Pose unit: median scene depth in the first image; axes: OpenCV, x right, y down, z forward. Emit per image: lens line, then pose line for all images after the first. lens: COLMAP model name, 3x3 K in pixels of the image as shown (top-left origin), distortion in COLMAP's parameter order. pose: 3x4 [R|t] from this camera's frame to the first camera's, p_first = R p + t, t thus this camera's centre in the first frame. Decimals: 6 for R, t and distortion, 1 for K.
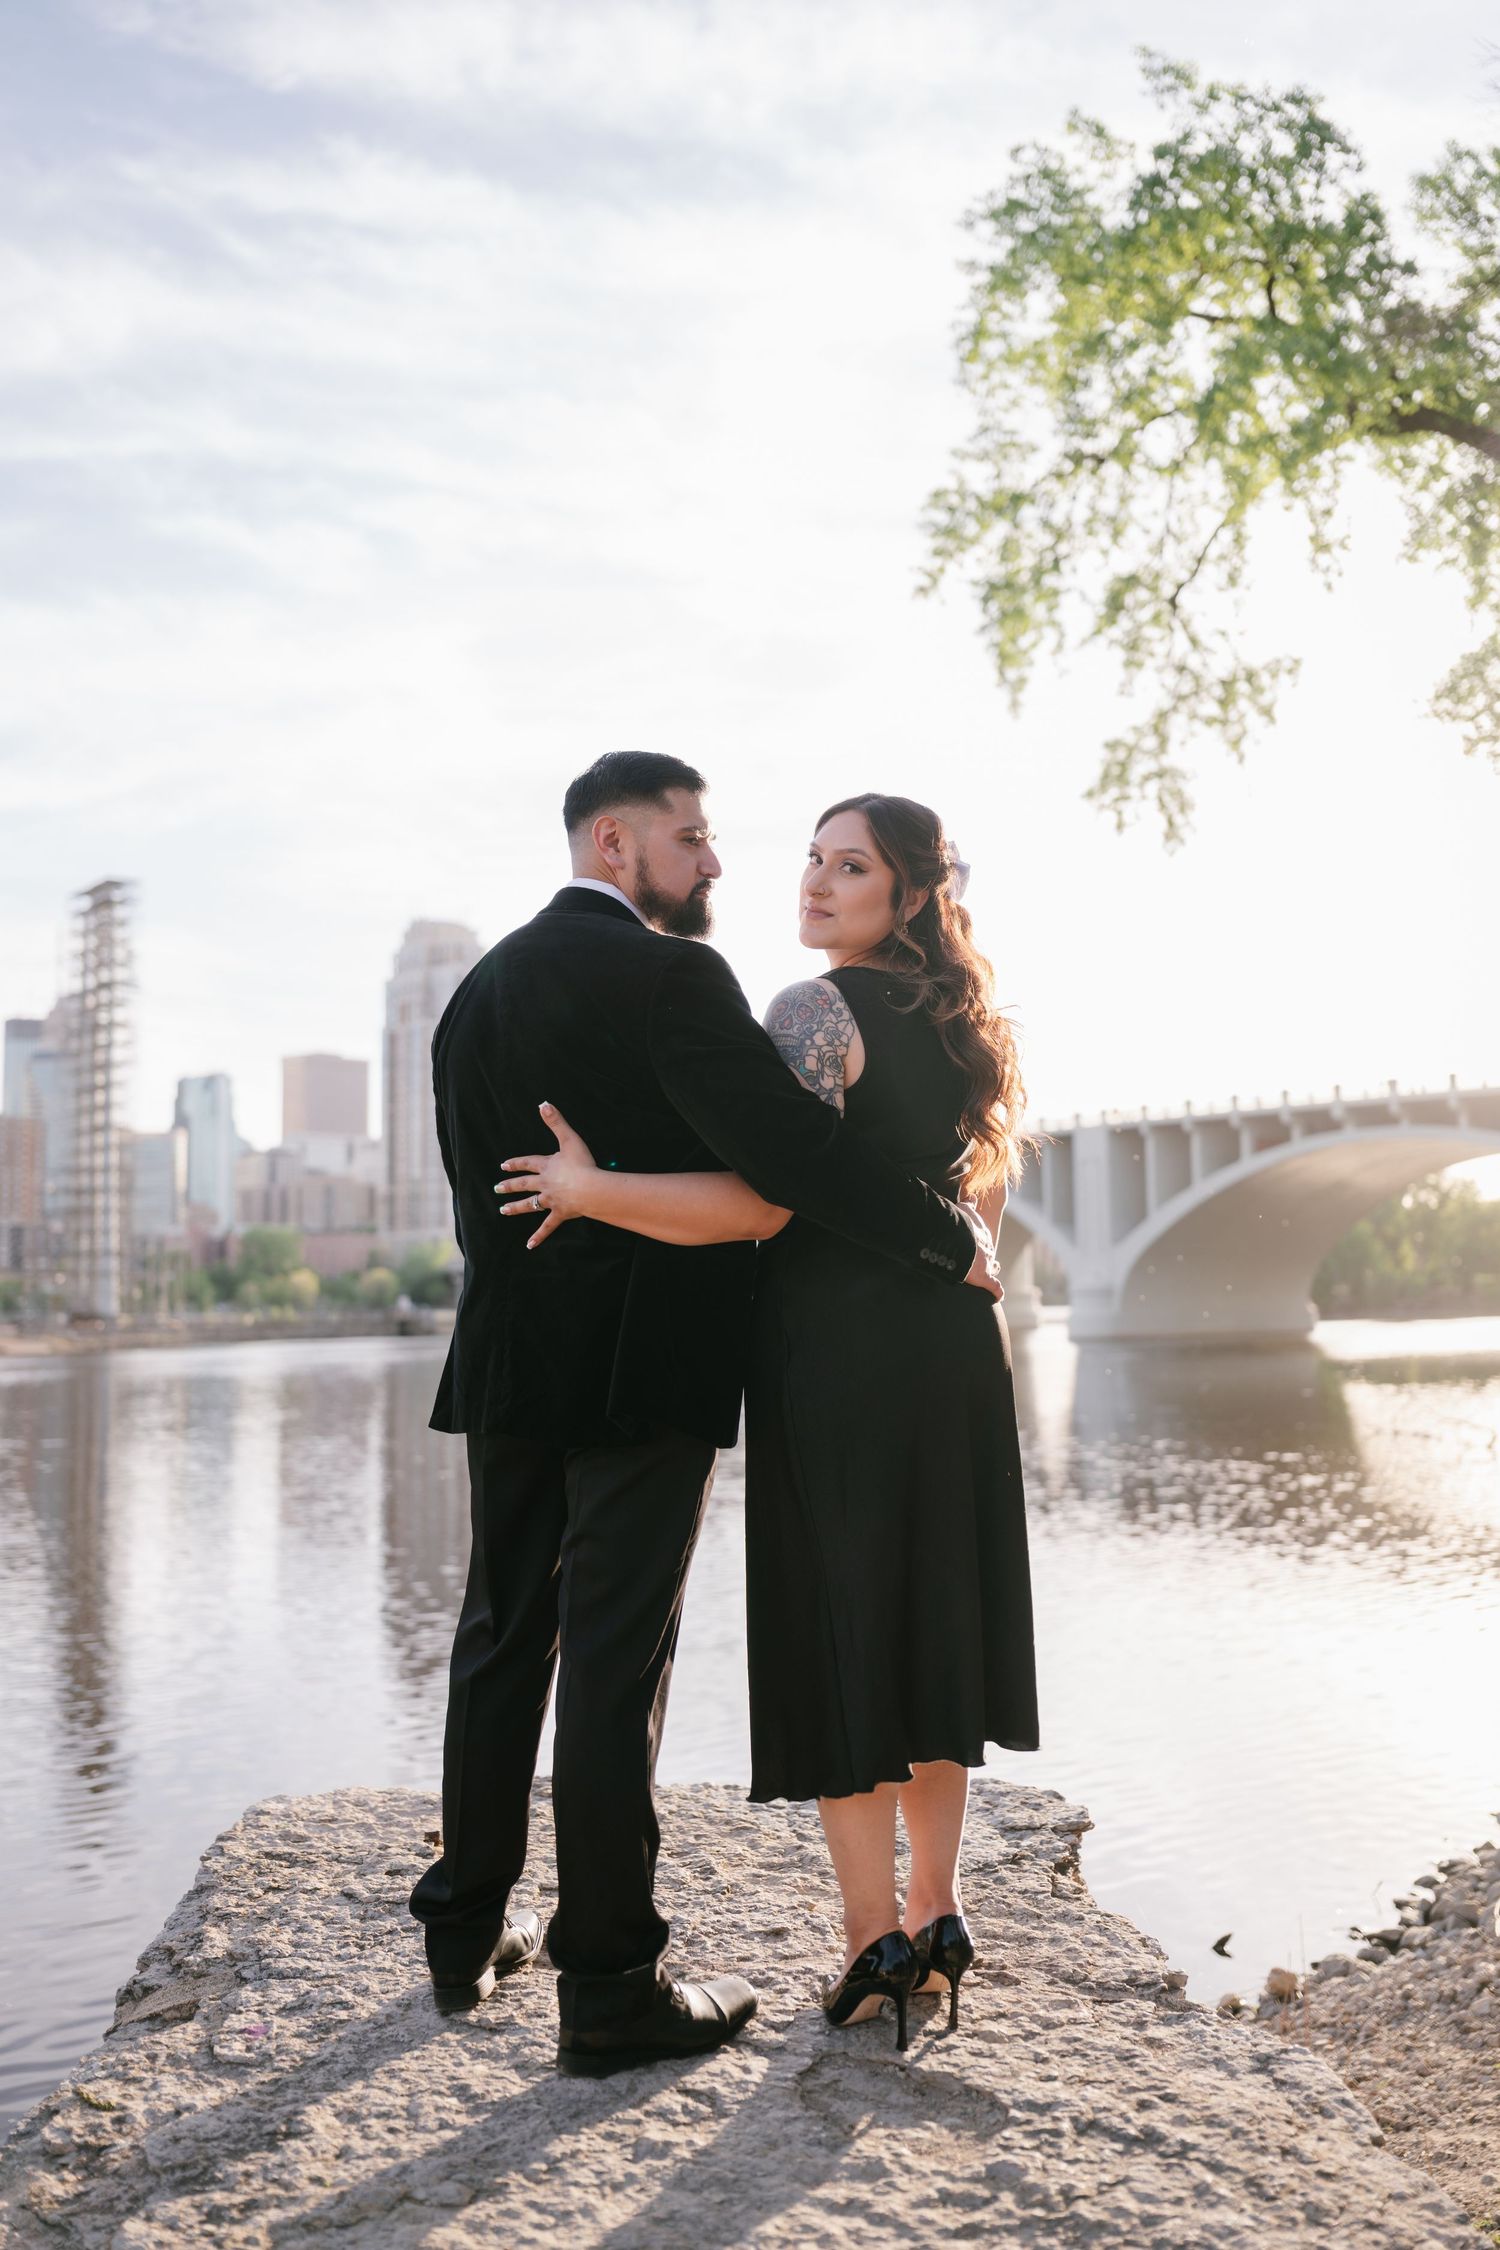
lens RADIAL K [[1813.6, 0, 760.2], [0, 1813.6, 1125.4], [0, 0, 1]] dist [-0.055756, 0.009361]
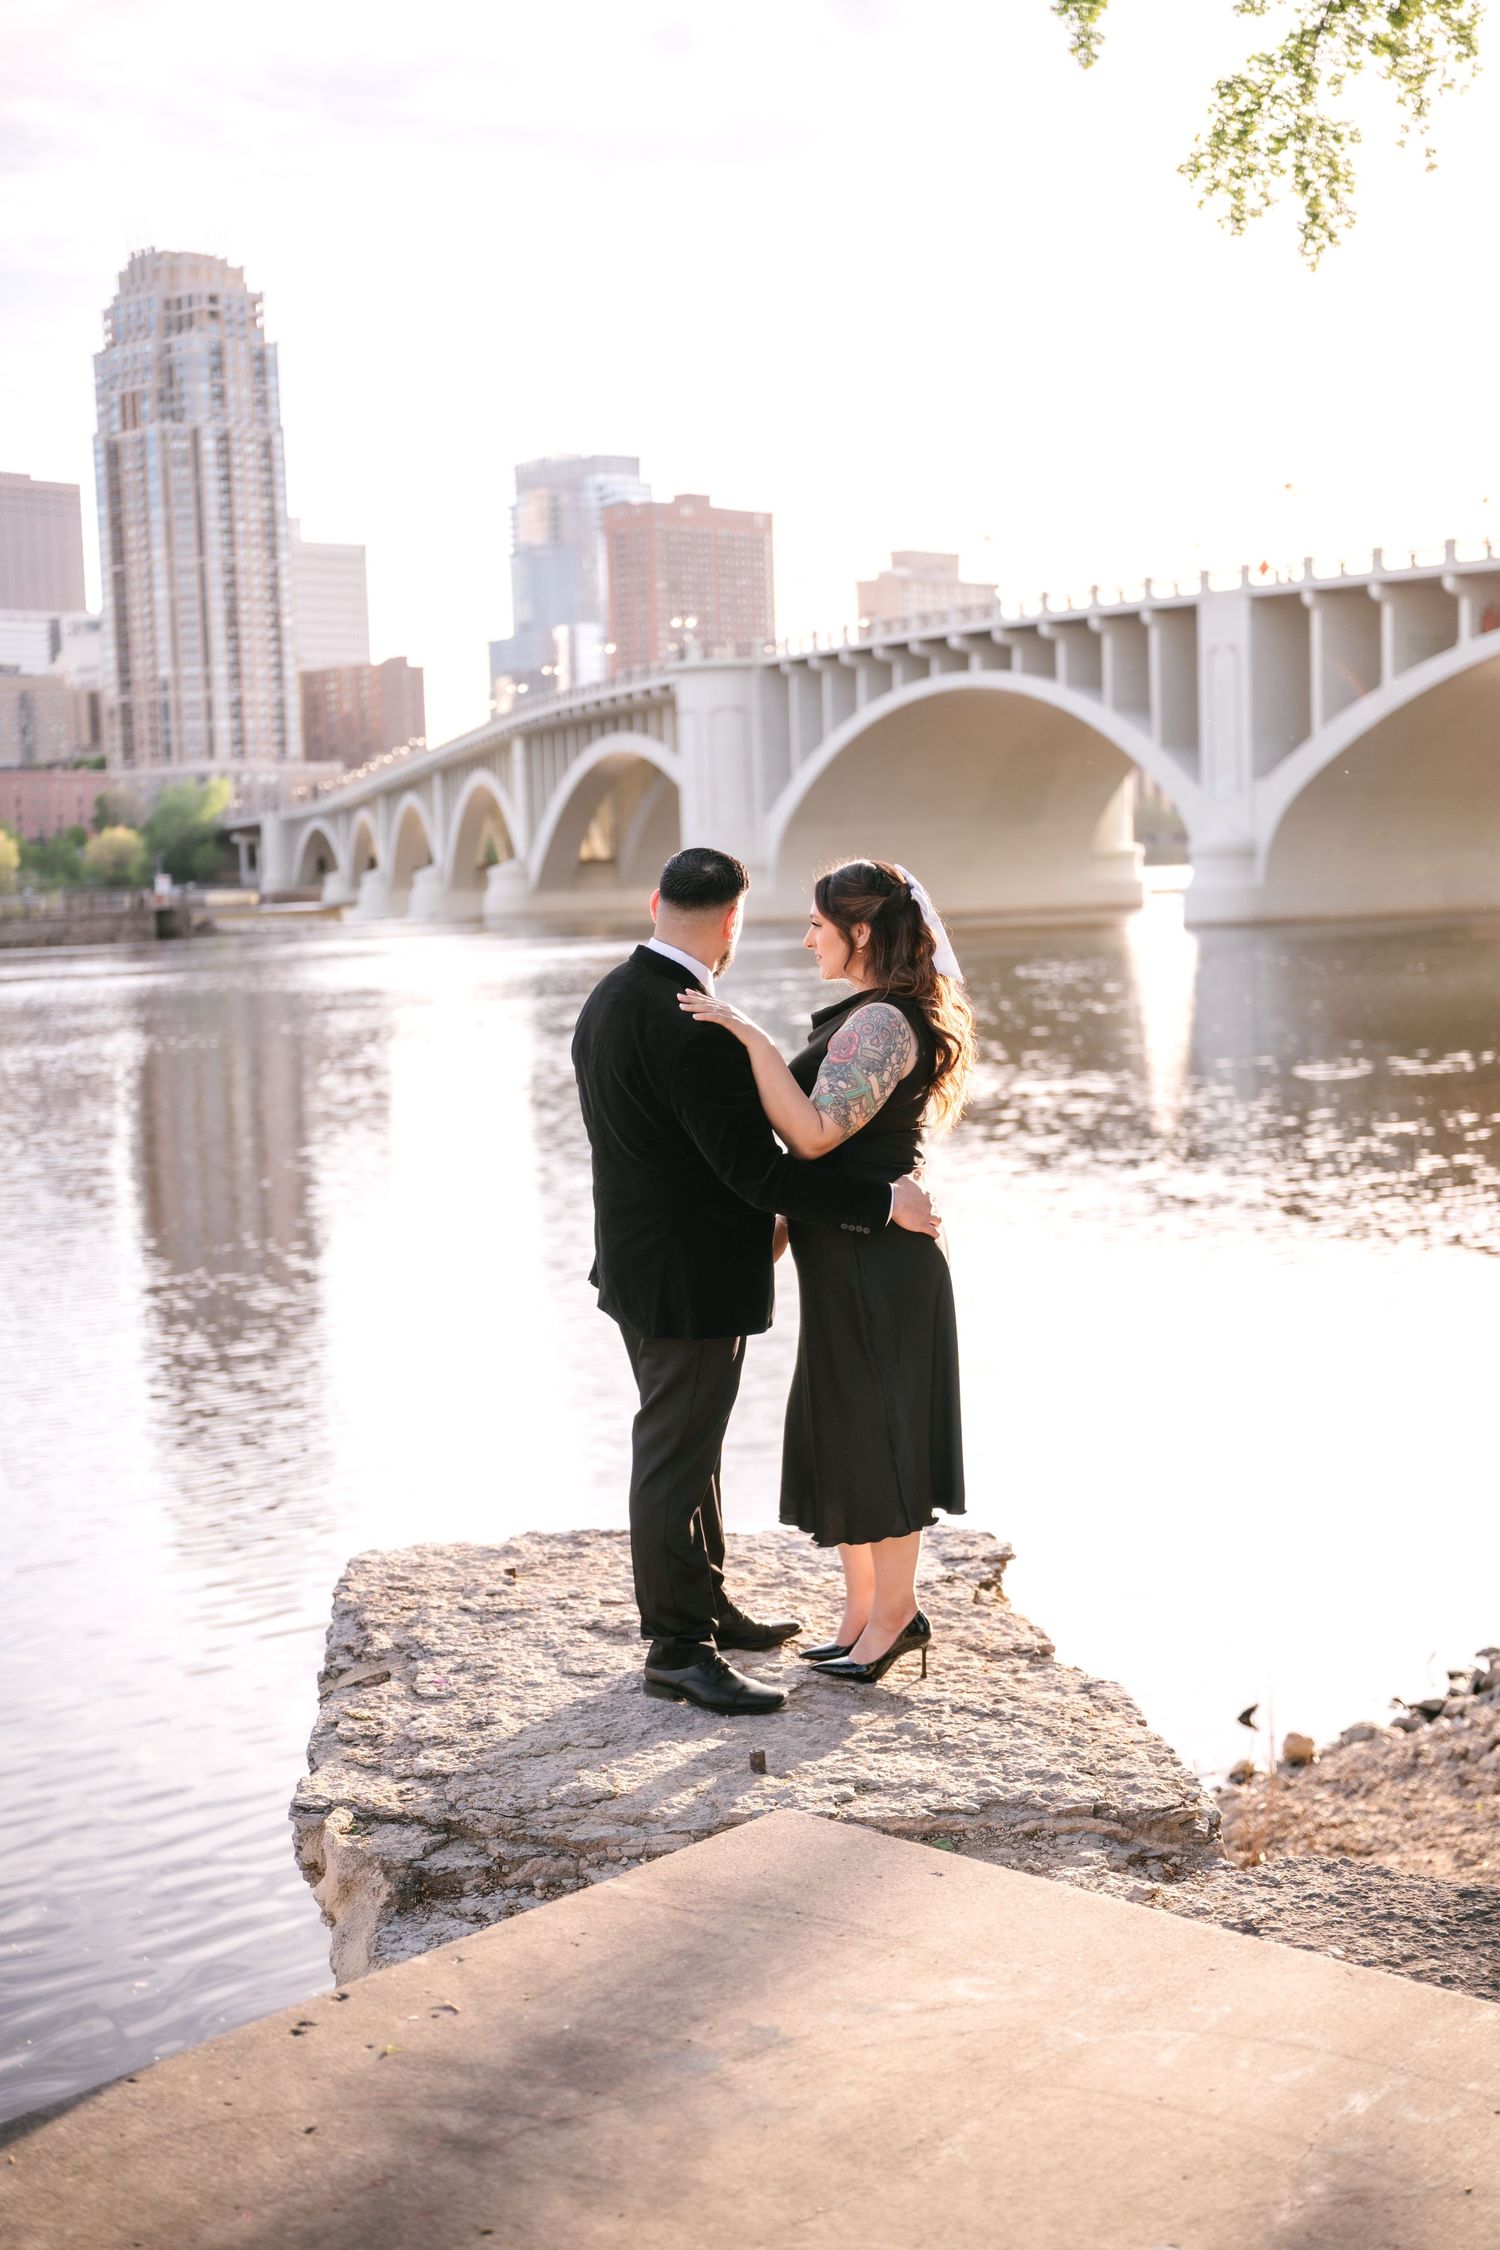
lens RADIAL K [[2871.5, 0, 748.6], [0, 2871.5, 1126.2], [0, 0, 1]] dist [0.007801, 0.068419]
pose [[0.999757, -0.019148, 0.010895, -0.002826], [0.016729, 0.981615, 0.190136, -0.040125], [-0.014335, -0.189908, 0.981697, -0.125296]]
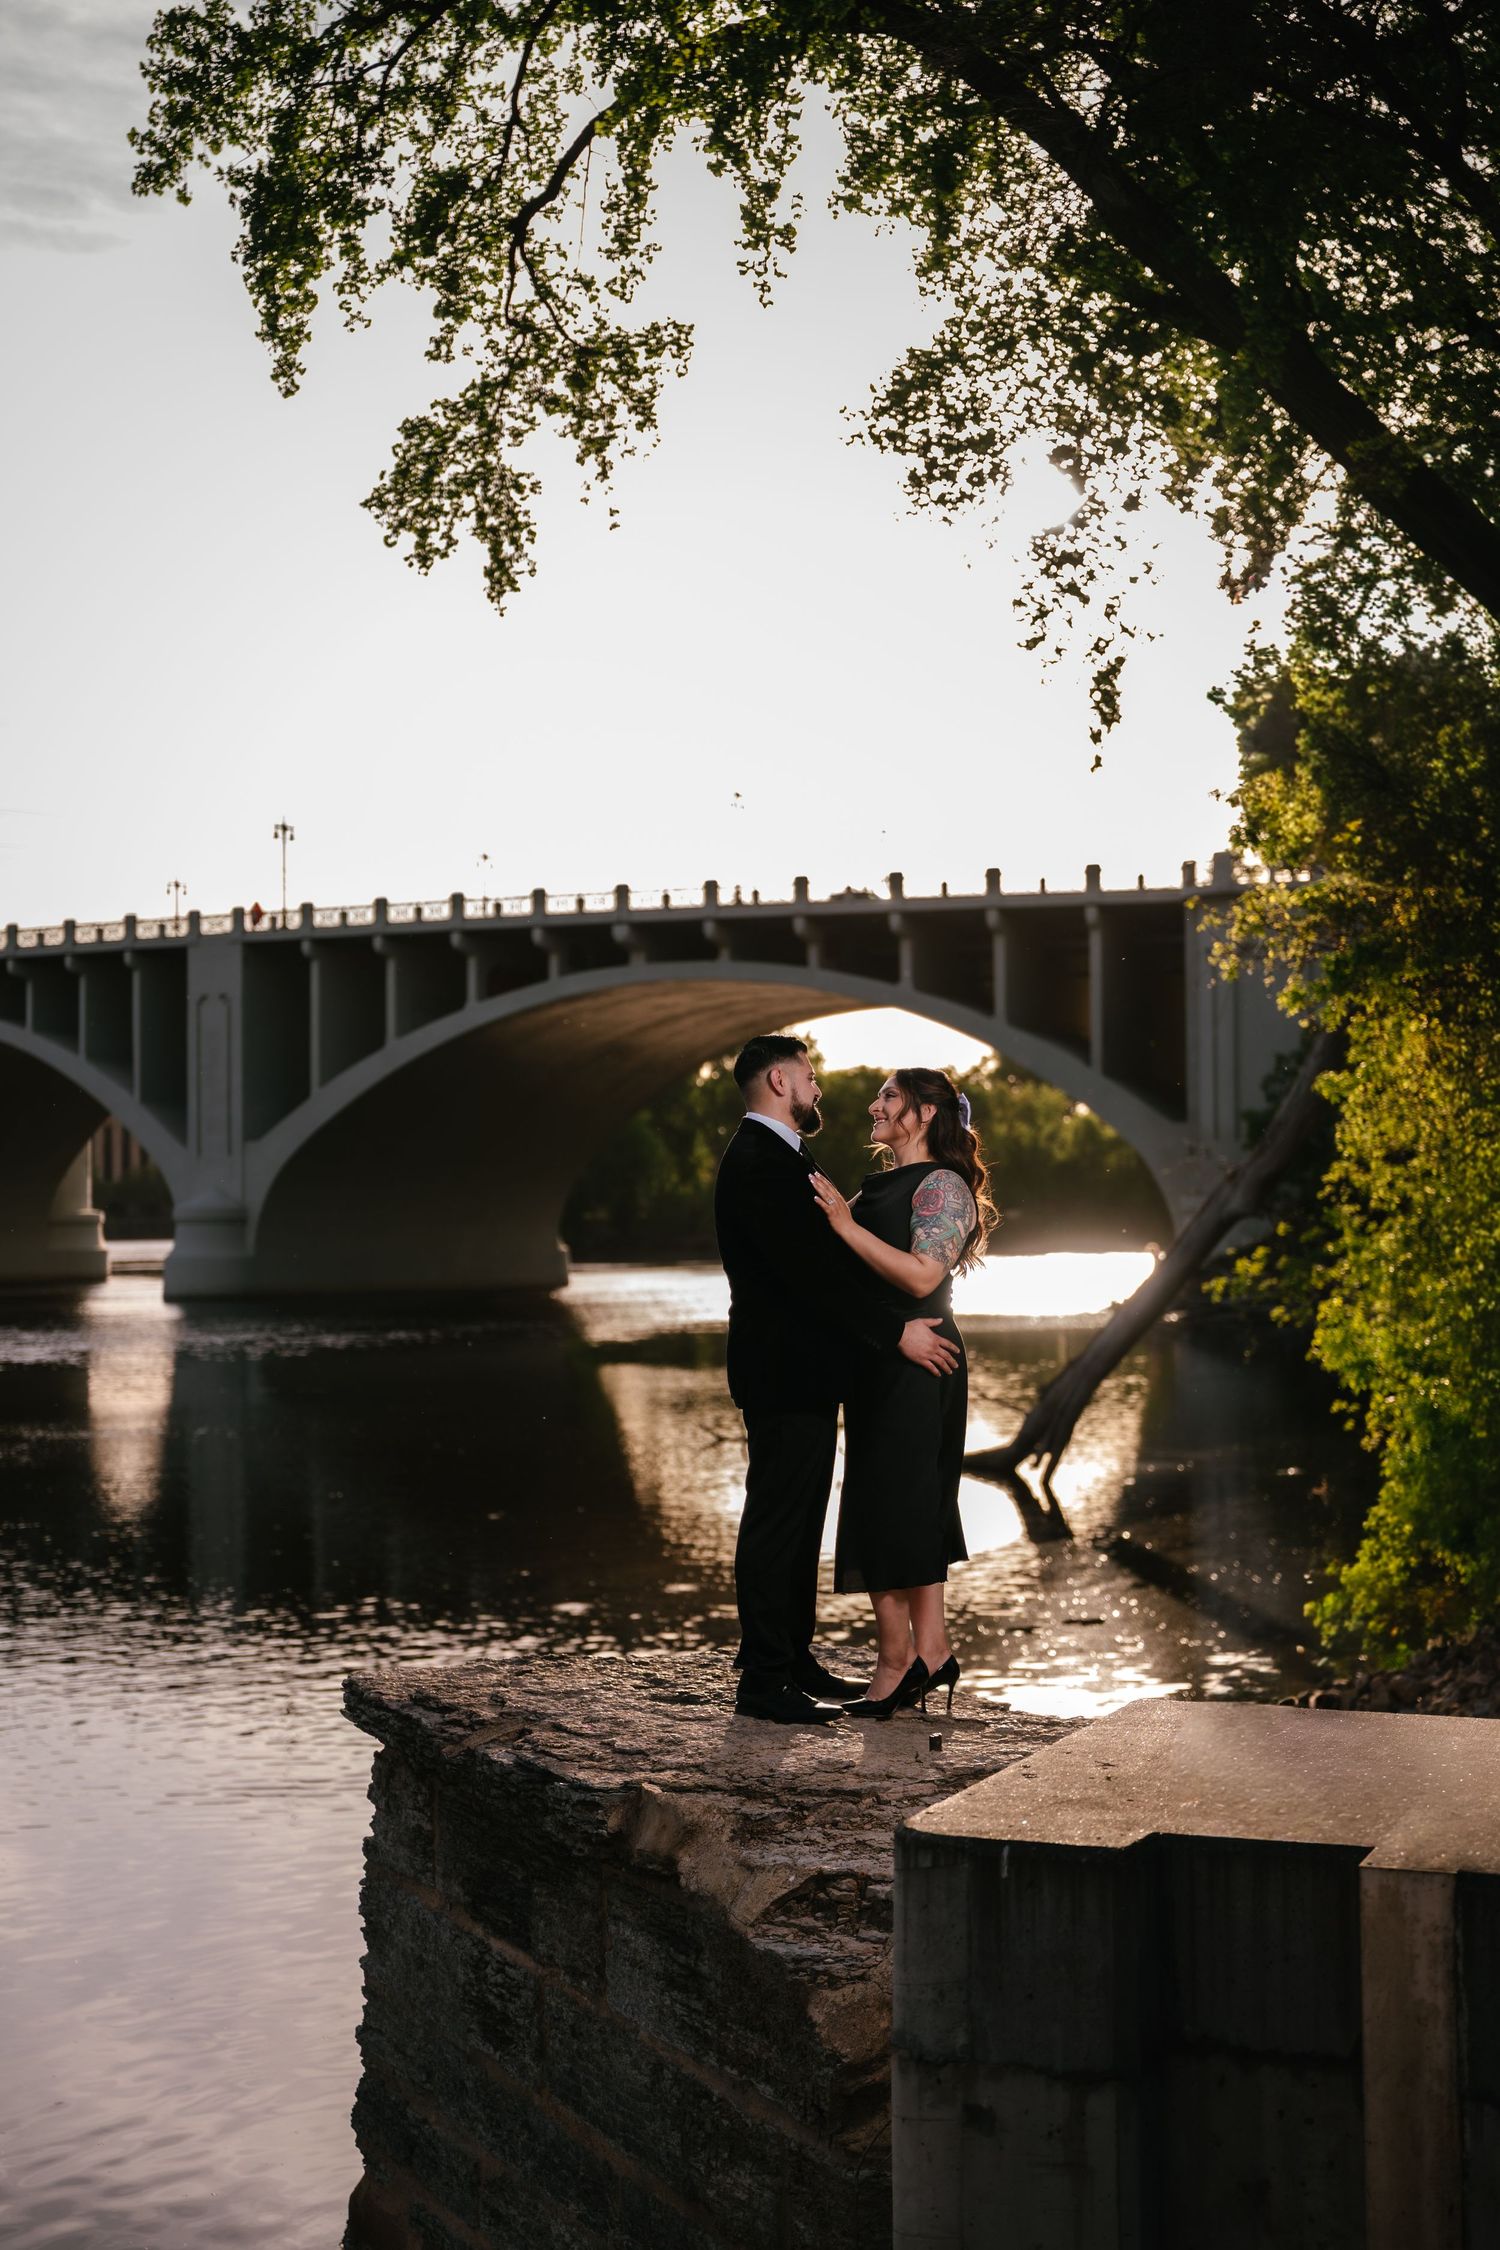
lens RADIAL K [[3288.4, 0, 745.3], [0, 3288.4, 1124.6], [0, 0, 1]] dist [-0.024003, 0.034827]
pose [[0.934867, 0.018530, 0.354513, -0.121910], [-0.041722, 0.997451, 0.057888, -0.030417], [-0.352537, -0.068909, 0.933257, -0.204320]]
